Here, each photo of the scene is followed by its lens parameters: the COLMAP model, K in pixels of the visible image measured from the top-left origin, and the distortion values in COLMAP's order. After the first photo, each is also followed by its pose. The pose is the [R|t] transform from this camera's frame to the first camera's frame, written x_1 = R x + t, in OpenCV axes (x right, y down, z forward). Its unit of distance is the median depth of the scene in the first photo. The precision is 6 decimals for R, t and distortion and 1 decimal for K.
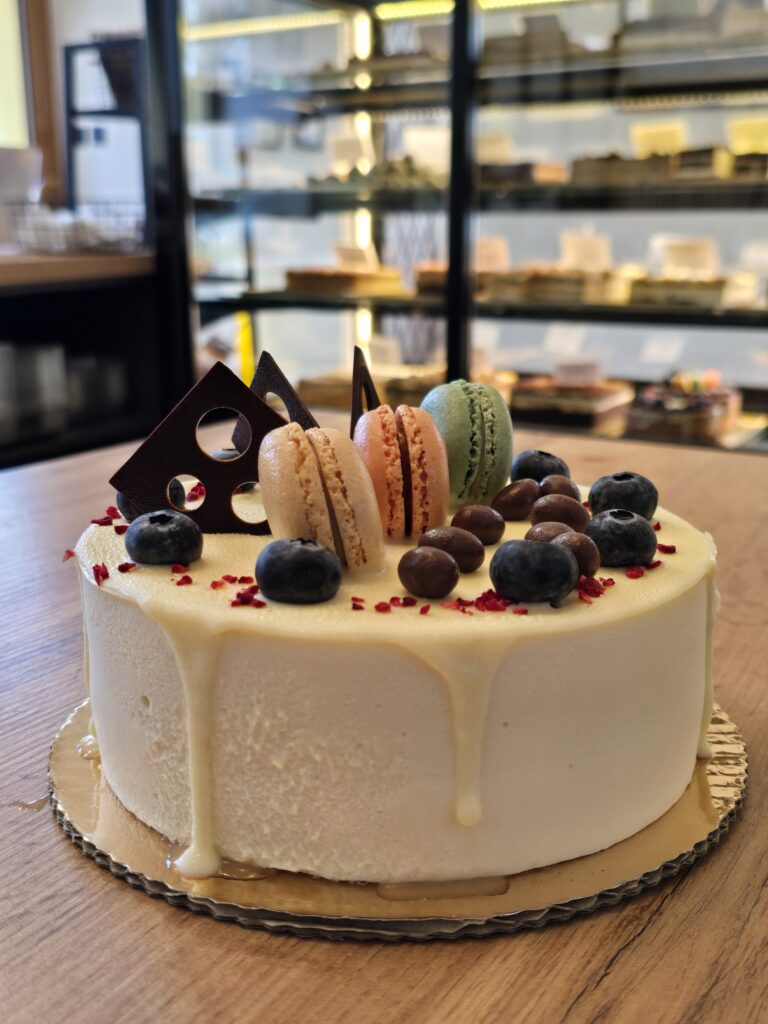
lens RADIAL K [[1107.9, 0, 400.0], [0, 1107.9, 525.8], [0, 0, 1]] dist [0.062240, -0.165816]
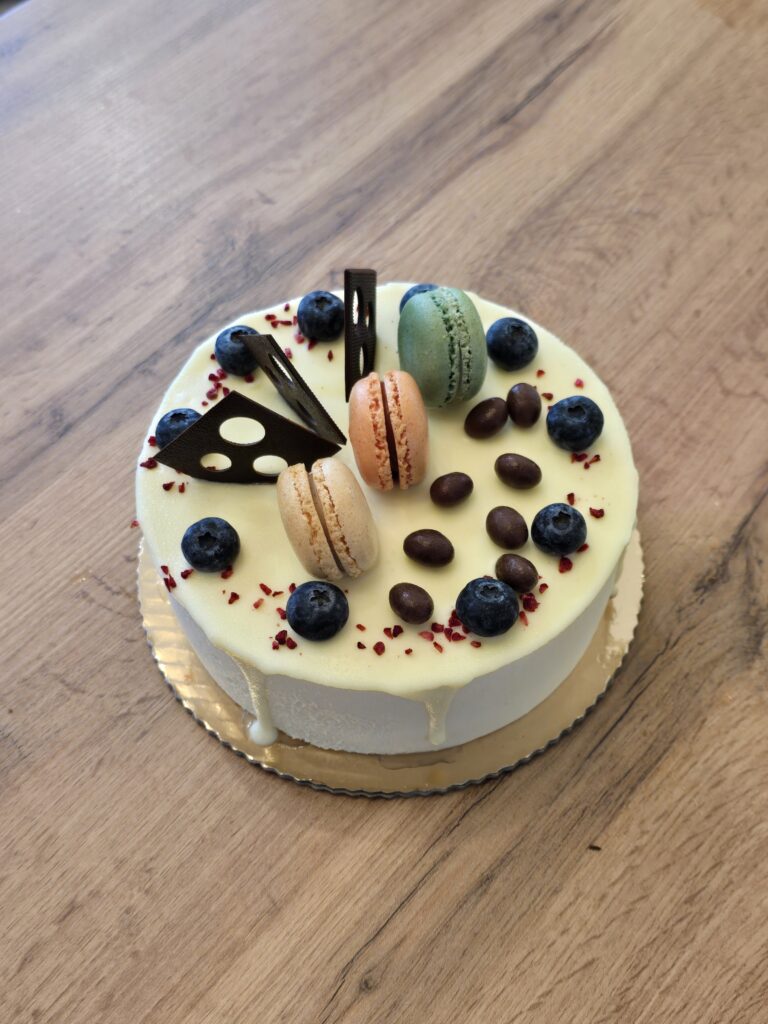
lens RADIAL K [[1106.8, 0, 383.3], [0, 1106.8, 527.4], [0, 0, 1]] dist [0.155133, -0.355240]
pose [[0.999874, -0.011483, -0.010983, 0.006886], [0.015887, 0.735701, 0.677120, -0.942993], [0.000305, -0.677209, 0.735790, 0.049761]]
